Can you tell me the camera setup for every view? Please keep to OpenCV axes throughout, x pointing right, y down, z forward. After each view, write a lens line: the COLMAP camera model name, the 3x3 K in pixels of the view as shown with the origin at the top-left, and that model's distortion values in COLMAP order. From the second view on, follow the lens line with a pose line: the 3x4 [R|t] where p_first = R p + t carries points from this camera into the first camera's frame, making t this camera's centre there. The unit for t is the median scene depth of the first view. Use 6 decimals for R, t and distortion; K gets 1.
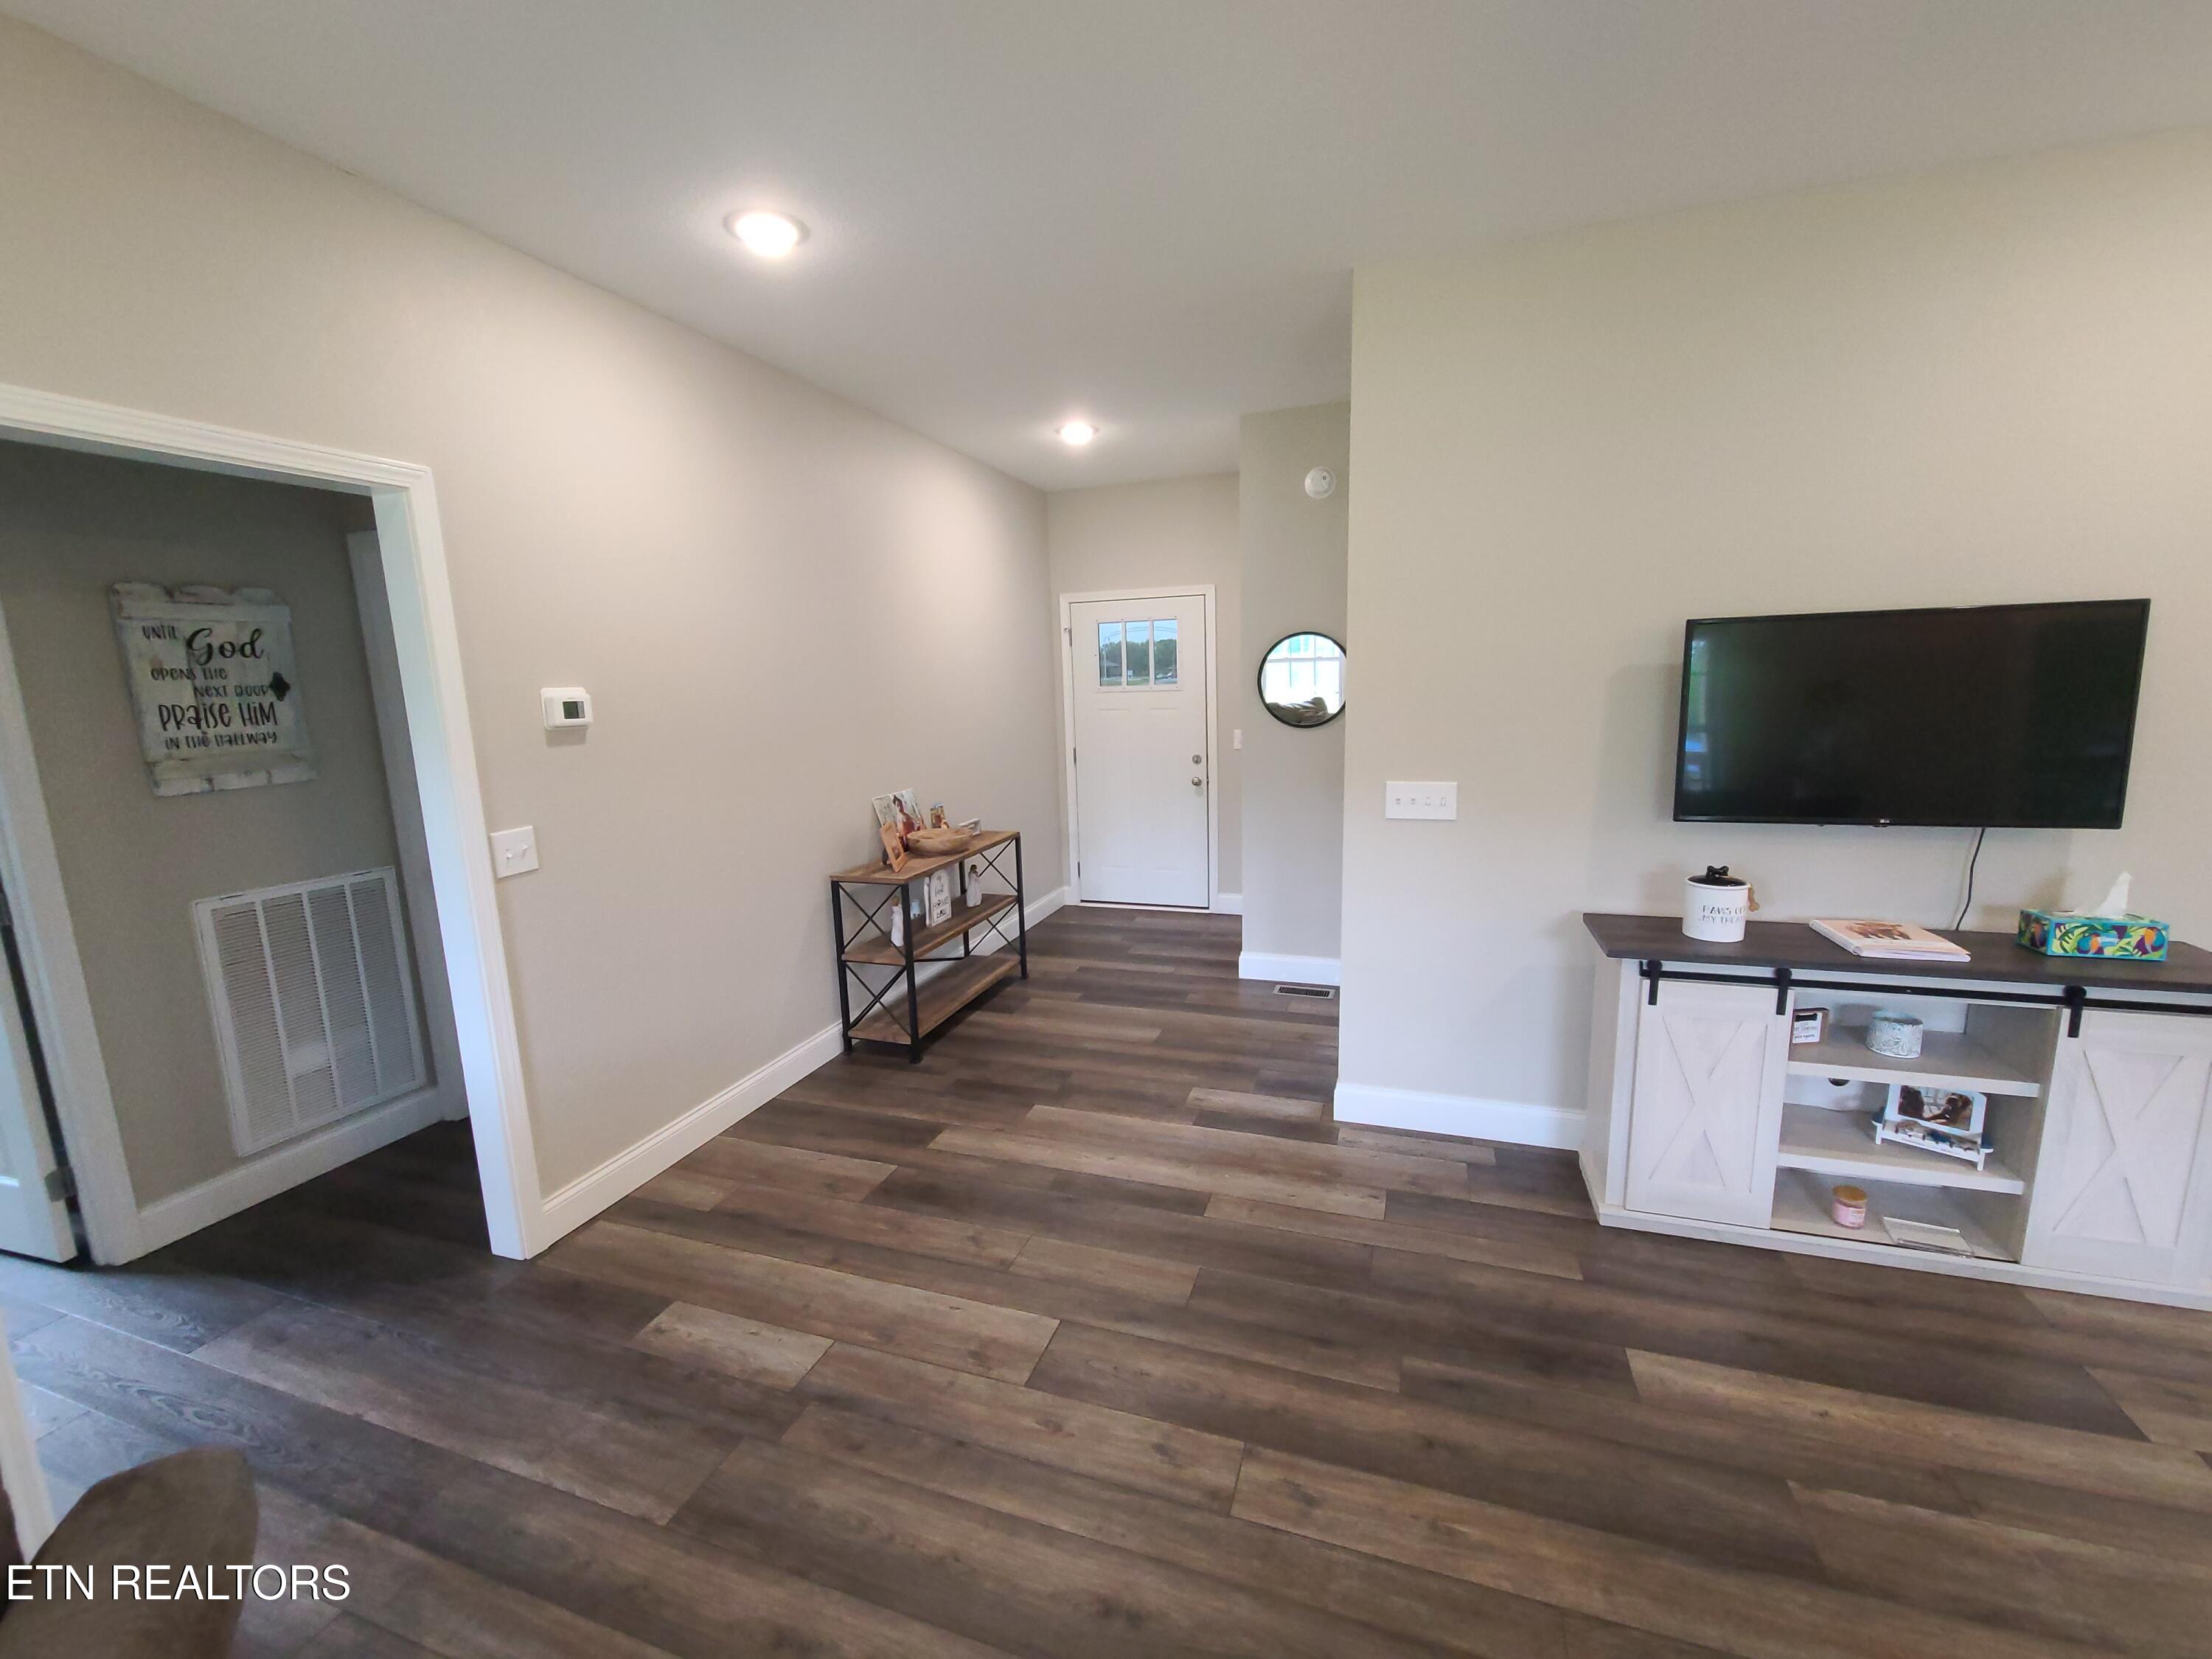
lens RADIAL K [[904.1, 0, 1097.9], [0, 904.1, 831.5], [0, 0, 1]] dist [0.000463, -0.000632]
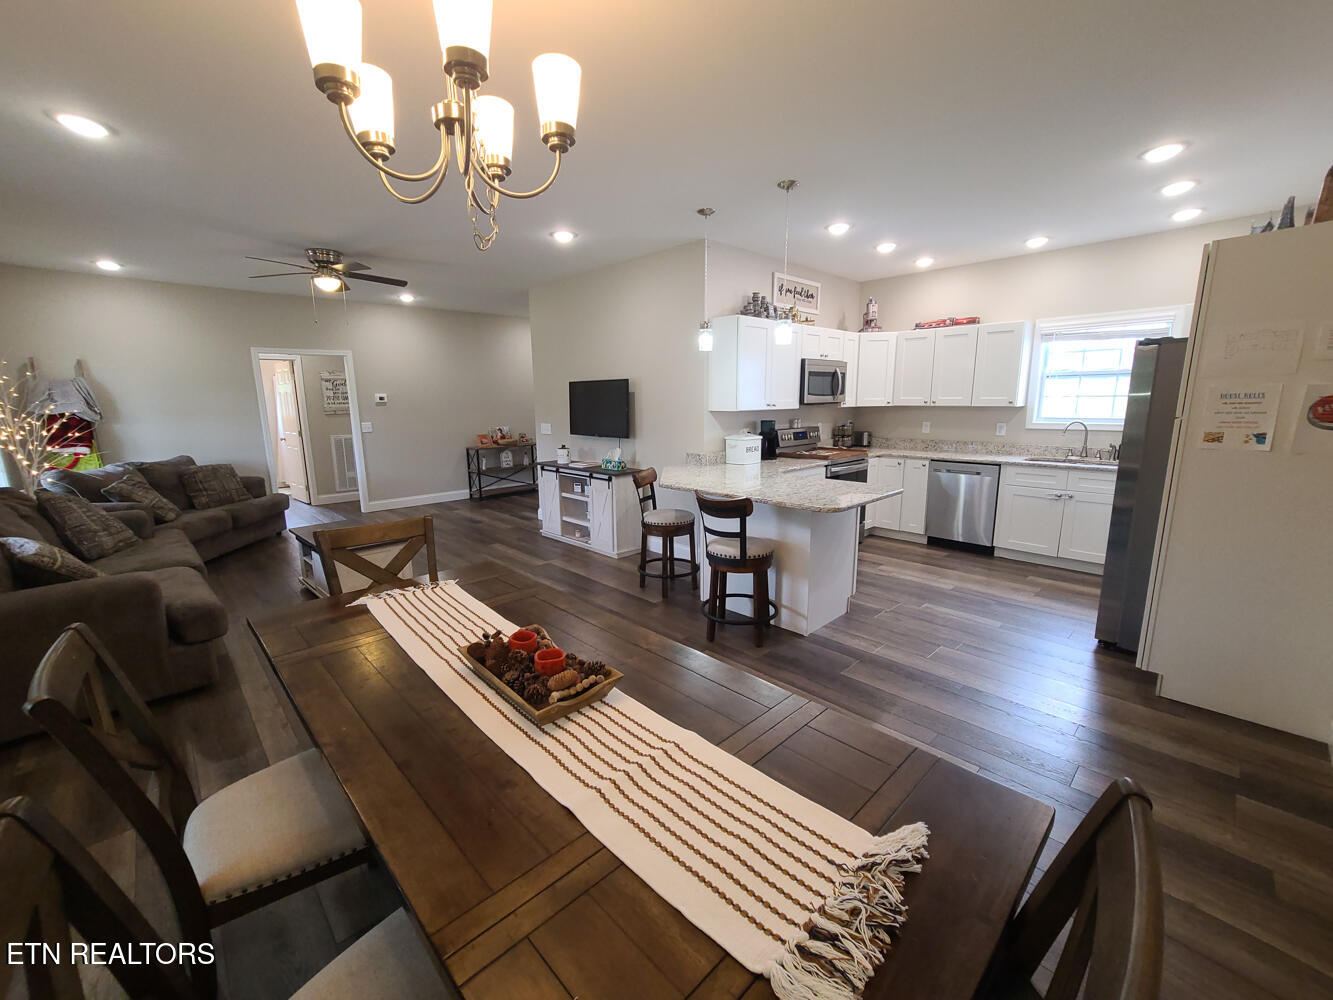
lens RADIAL K [[544.8, 0, 661.6], [0, 544.8, 501.2], [0, 0, 1]] dist [0.000463, -0.000632]
pose [[0.888905, 0.105007, -0.445893, 2.136937], [-0.092661, 0.994468, 0.049473, 0.126196], [0.448621, -0.002660, 0.893718, -0.915767]]
